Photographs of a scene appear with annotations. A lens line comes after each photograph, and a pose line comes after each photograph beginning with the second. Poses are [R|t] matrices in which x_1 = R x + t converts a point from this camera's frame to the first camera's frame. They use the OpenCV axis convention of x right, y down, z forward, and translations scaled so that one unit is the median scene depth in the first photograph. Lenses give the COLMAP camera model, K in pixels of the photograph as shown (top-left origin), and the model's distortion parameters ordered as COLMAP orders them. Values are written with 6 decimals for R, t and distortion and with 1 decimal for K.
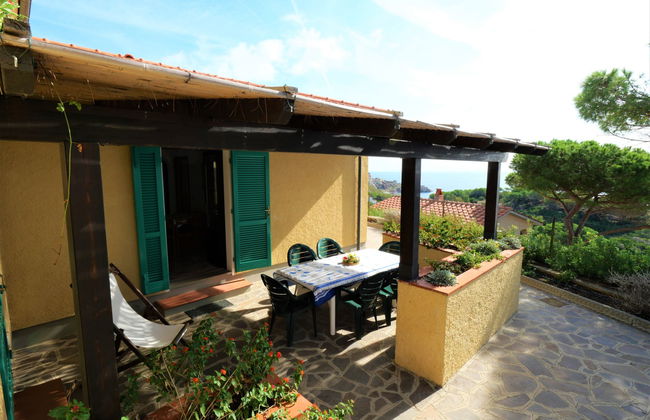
lens RADIAL K [[311.5, 0, 323.5], [0, 311.5, 209.0], [0, 0, 1]] dist [-0.026747, -0.000097]
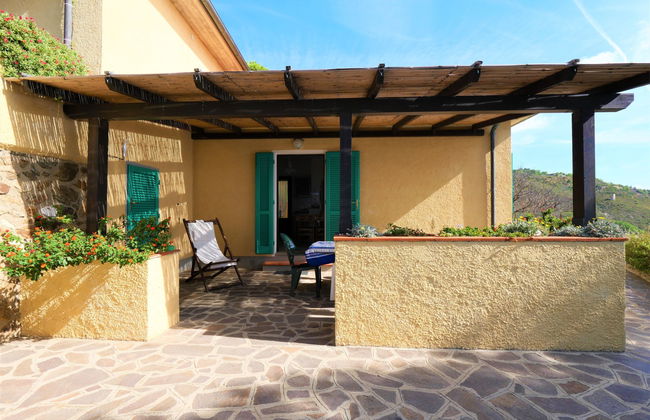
lens RADIAL K [[311.5, 0, 323.5], [0, 311.5, 209.0], [0, 0, 1]] dist [-0.026747, -0.000097]
pose [[0.699945, -0.003786, -0.714187, 0.866569], [-0.082286, 0.992899, -0.085909, 0.214226], [0.709441, 0.118899, 0.694663, 0.233804]]
